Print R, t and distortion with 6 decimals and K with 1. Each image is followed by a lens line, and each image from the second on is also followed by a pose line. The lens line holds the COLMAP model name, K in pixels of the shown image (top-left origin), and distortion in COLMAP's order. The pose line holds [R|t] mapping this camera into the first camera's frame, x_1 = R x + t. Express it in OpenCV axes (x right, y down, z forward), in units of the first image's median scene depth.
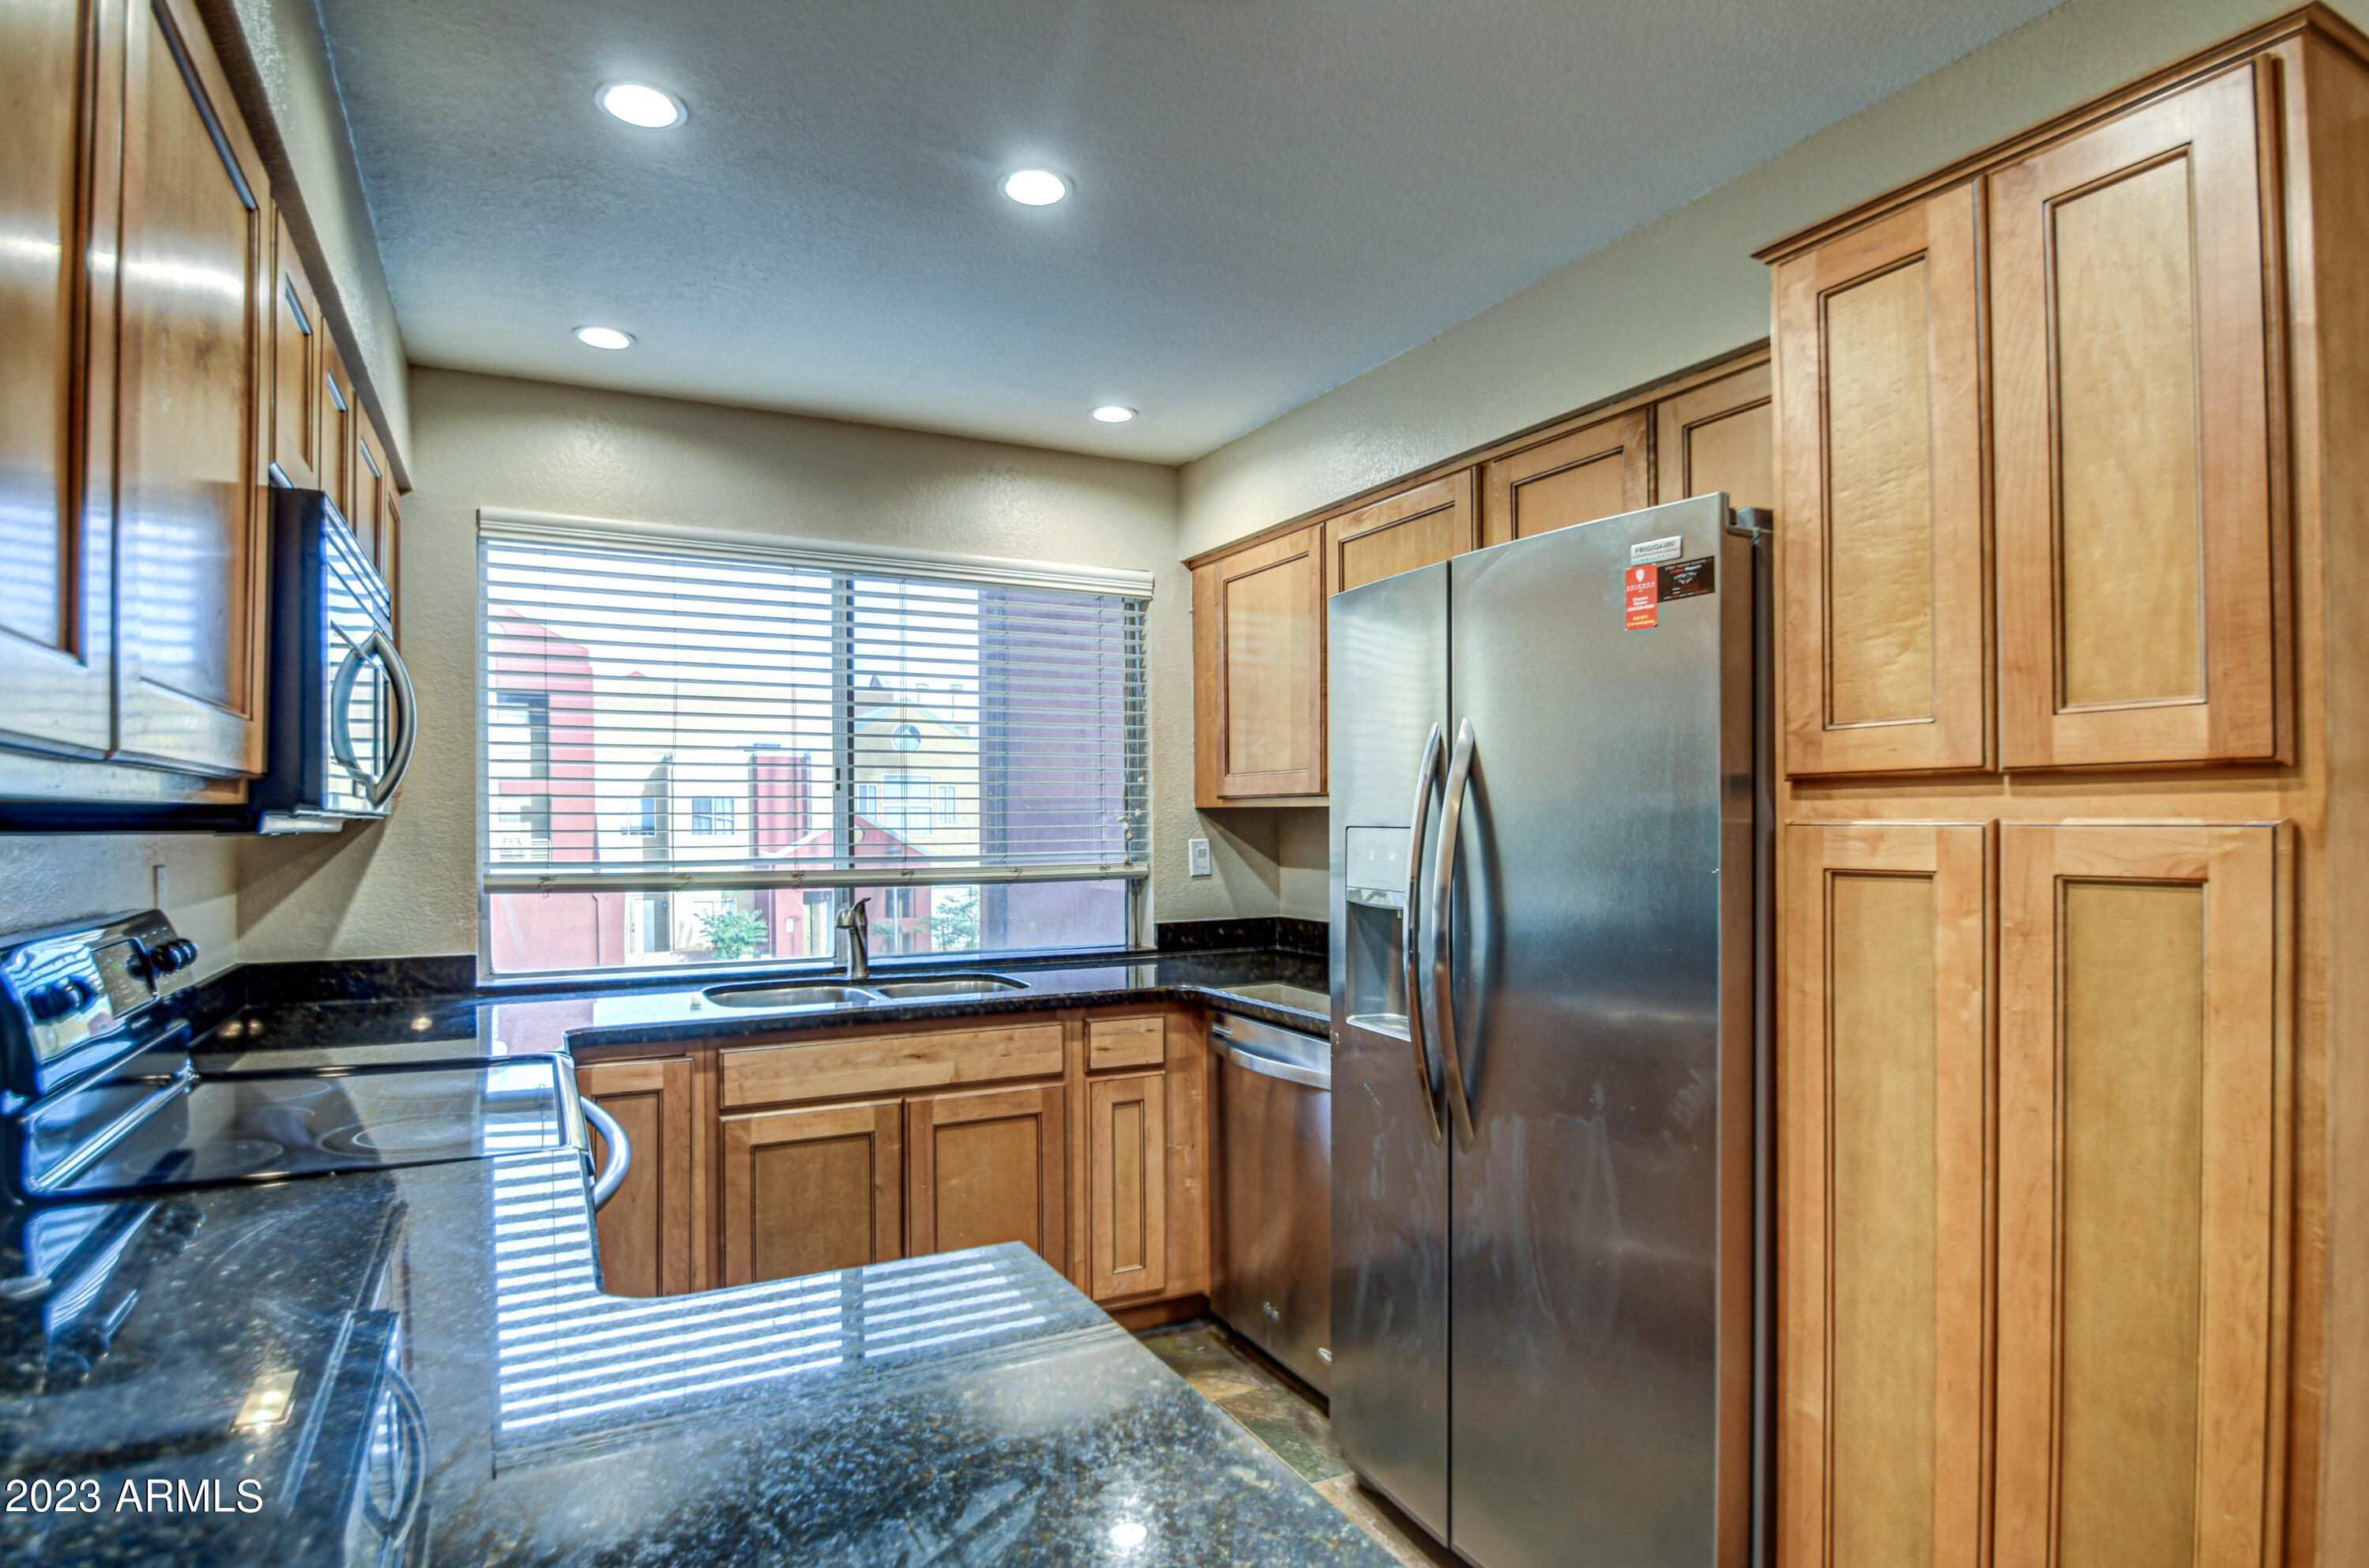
lens RADIAL K [[1254.9, 0, 1177.7], [0, 1254.9, 815.9], [0, 0, 1]] dist [-0.001948, -0.018115]
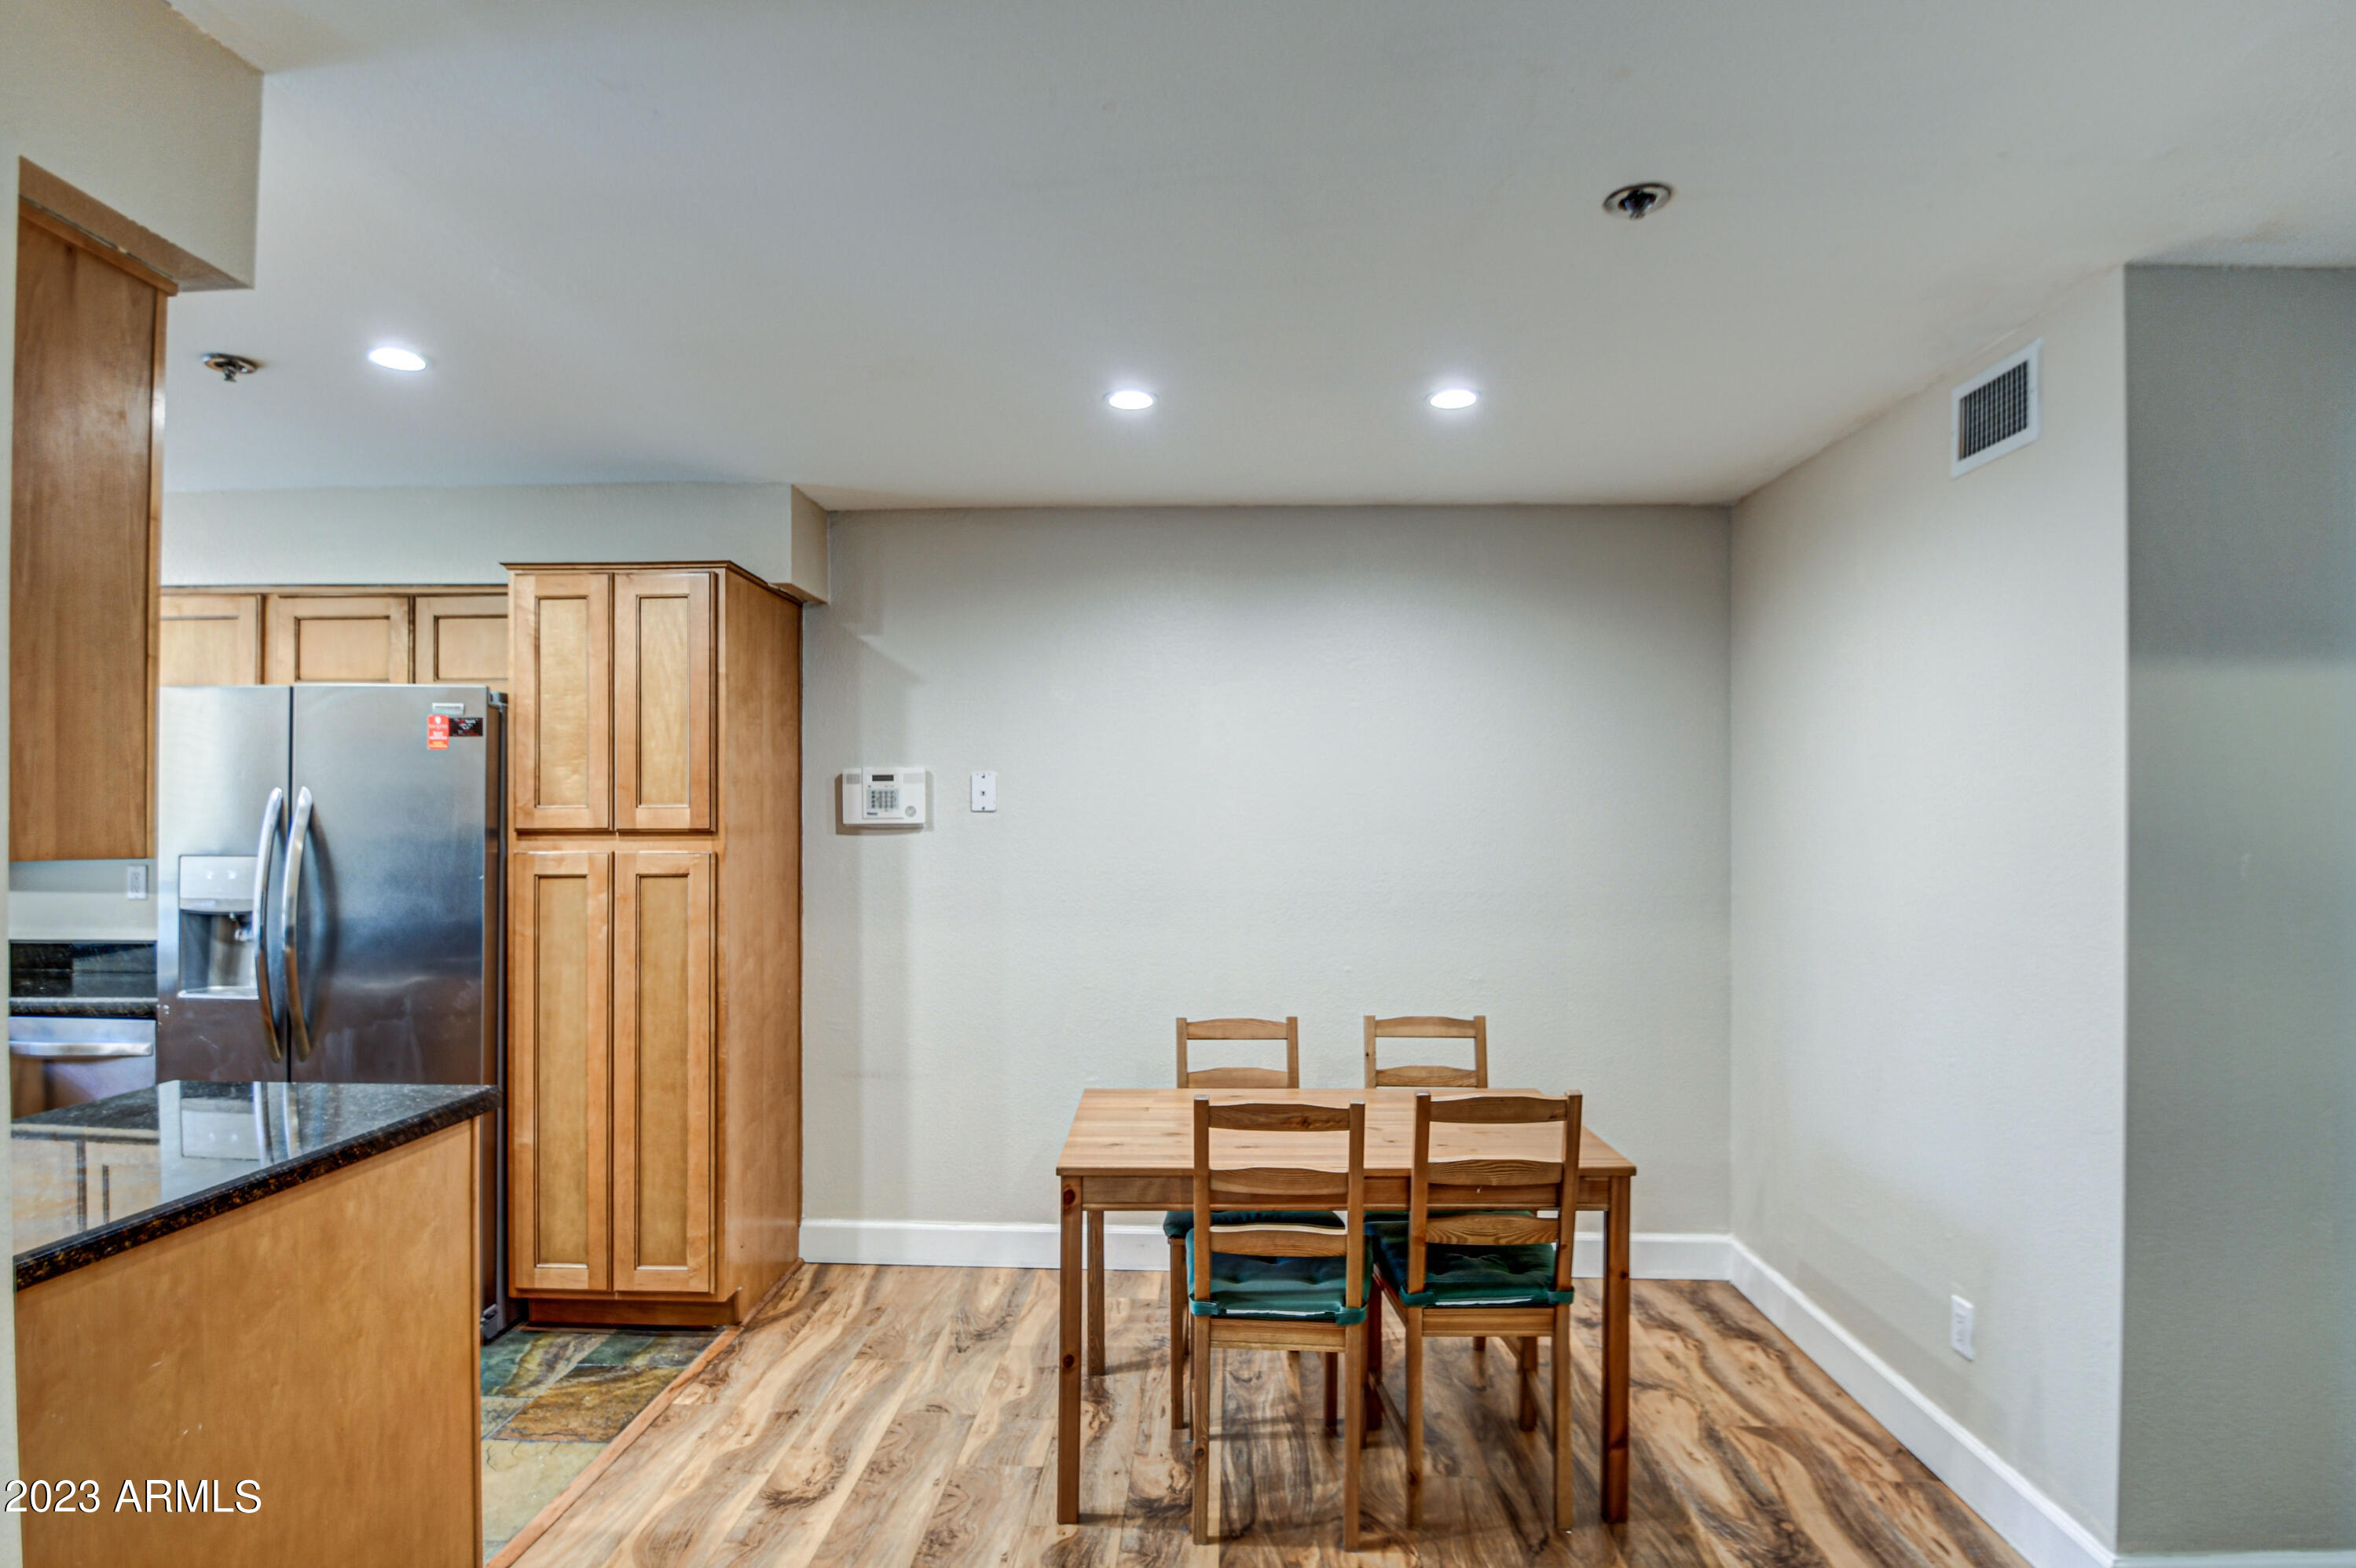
lens RADIAL K [[1285.5, 0, 1164.0], [0, 1285.5, 822.5], [0, 0, 1]] dist [-0.003721, -0.013240]
pose [[0.508236, 0.007757, 0.861183, -0.488037], [-0.003846, 0.999970, -0.006737, -0.021180], [-0.861209, 0.000112, 0.508251, -0.607073]]
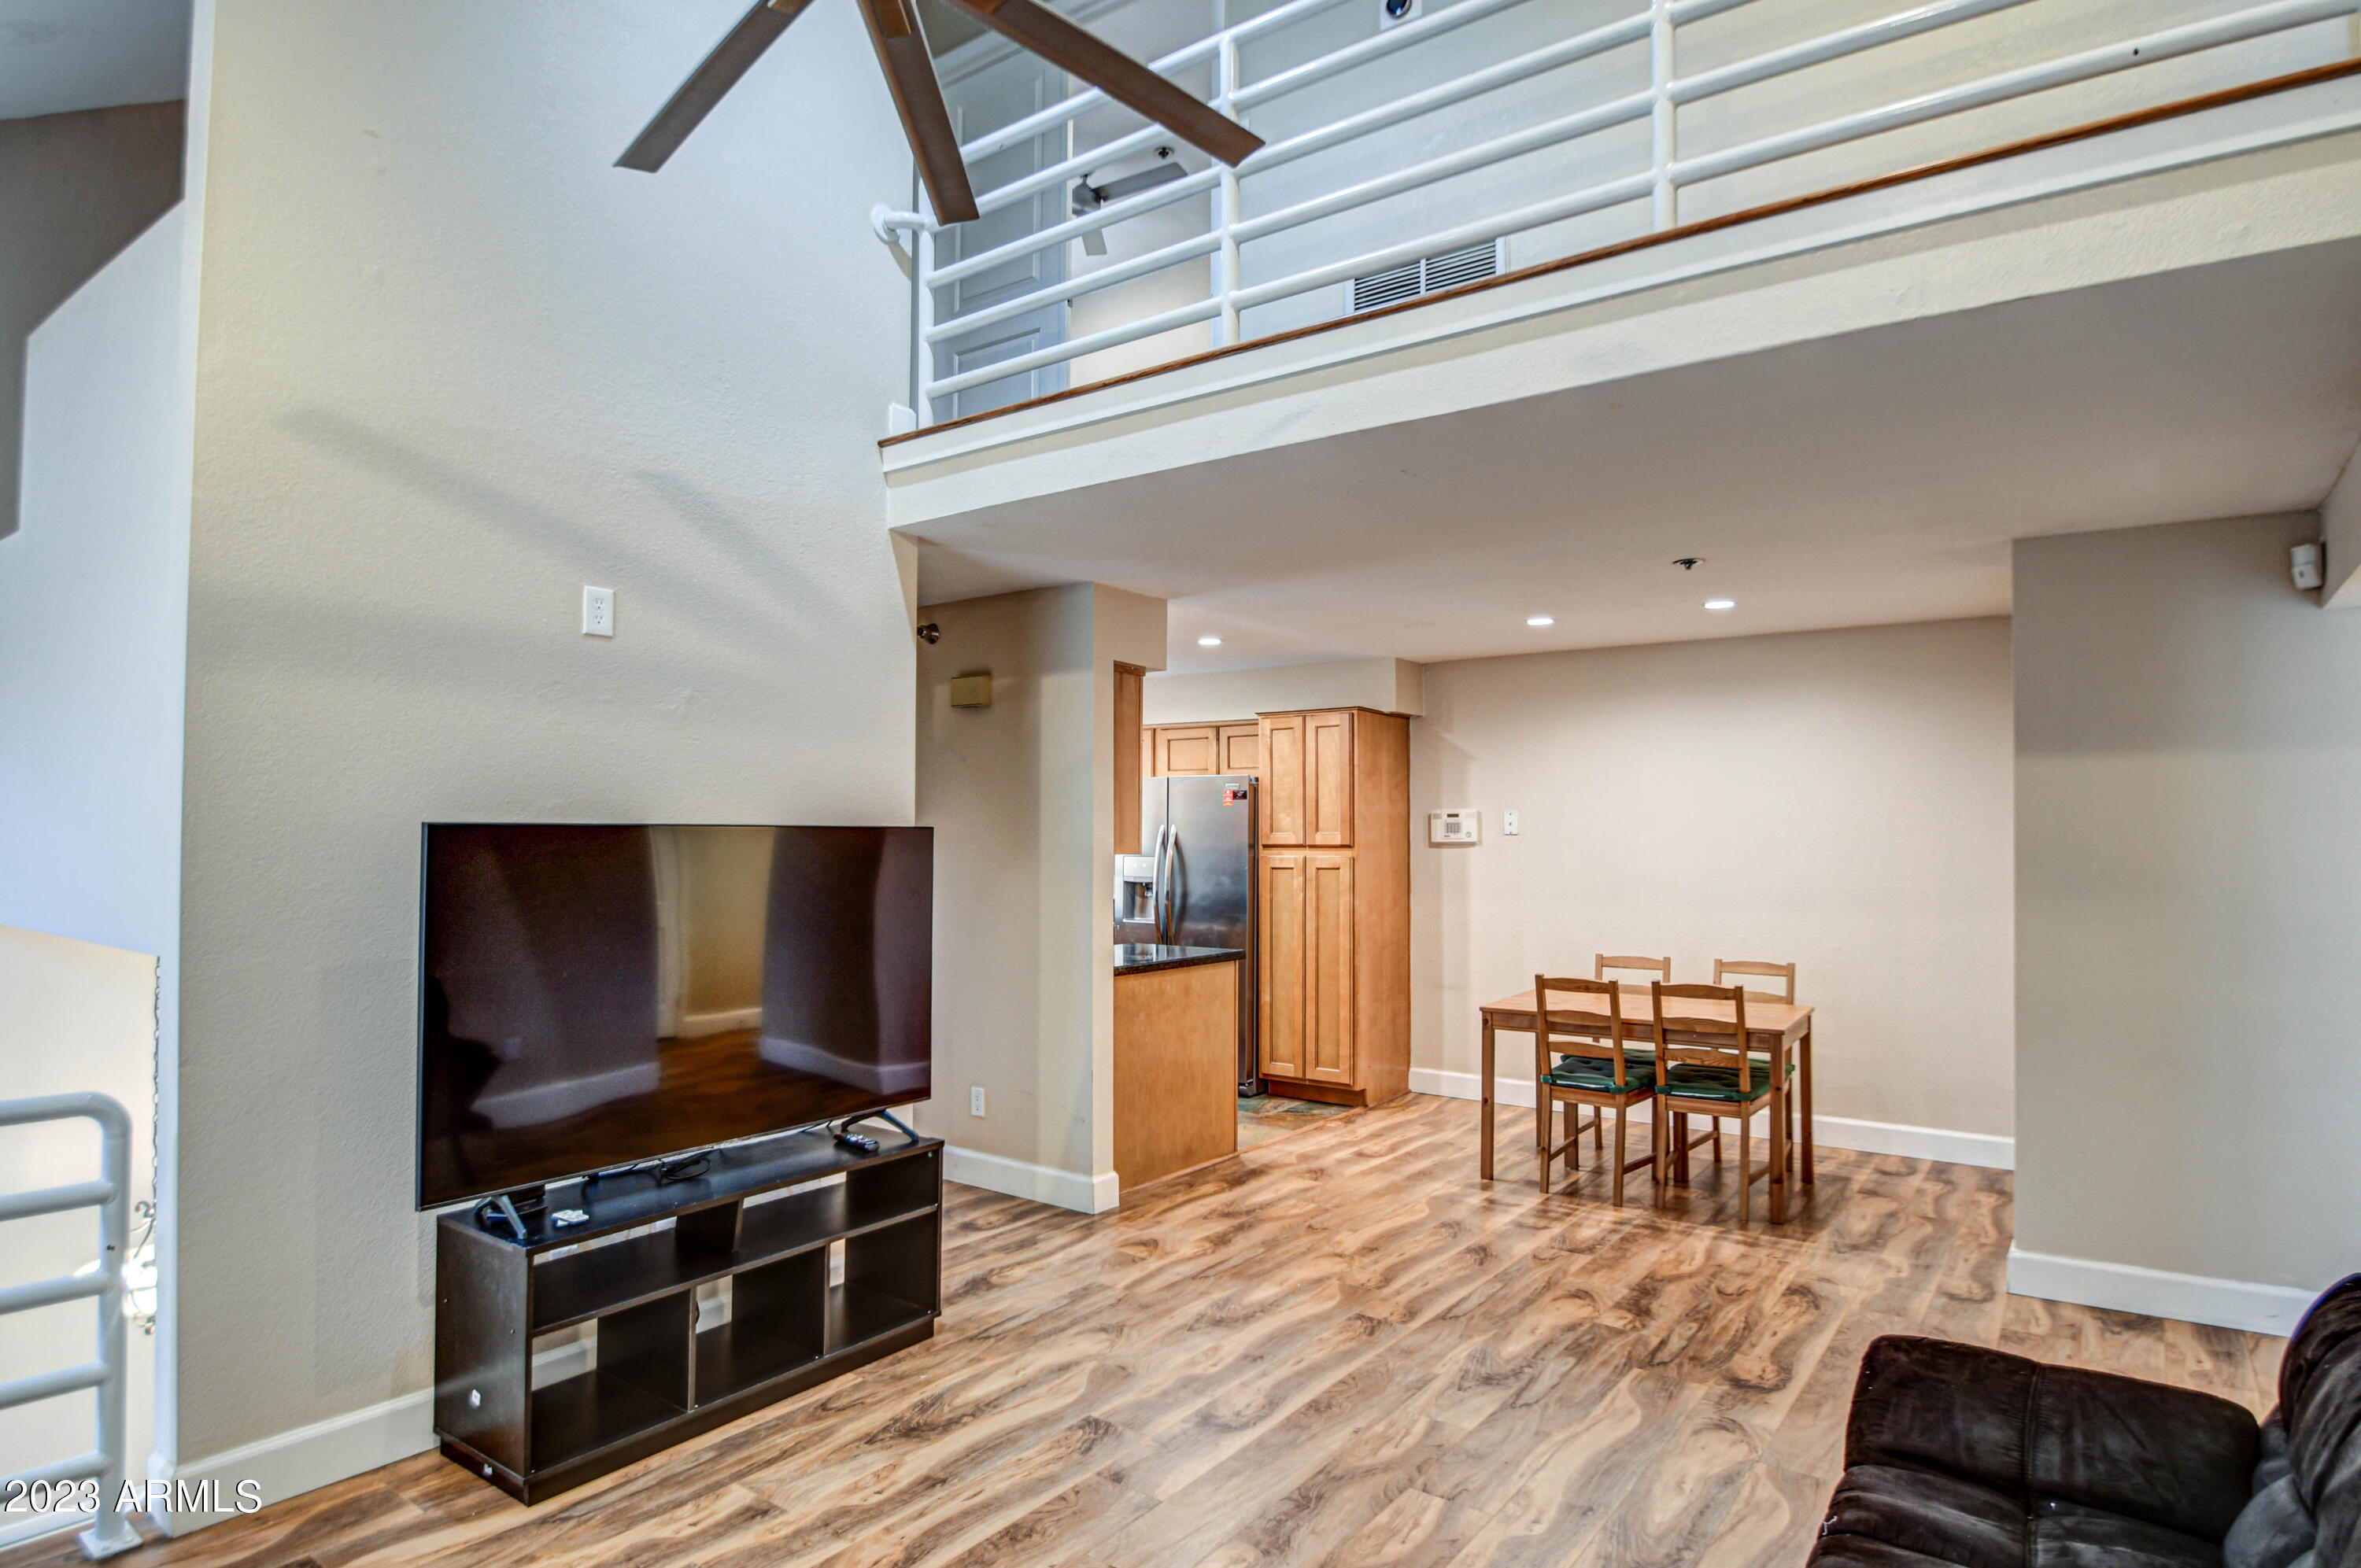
lens RADIAL K [[1285.5, 0, 1123.0], [0, 1285.5, 817.8], [0, 0, 1]] dist [-0.001765, -0.000134]
pose [[0.912156, 0.012967, 0.409638, -1.049045], [-0.006560, 0.999833, -0.017040, -0.028685], [-0.409791, 0.012856, 0.912089, -1.681783]]
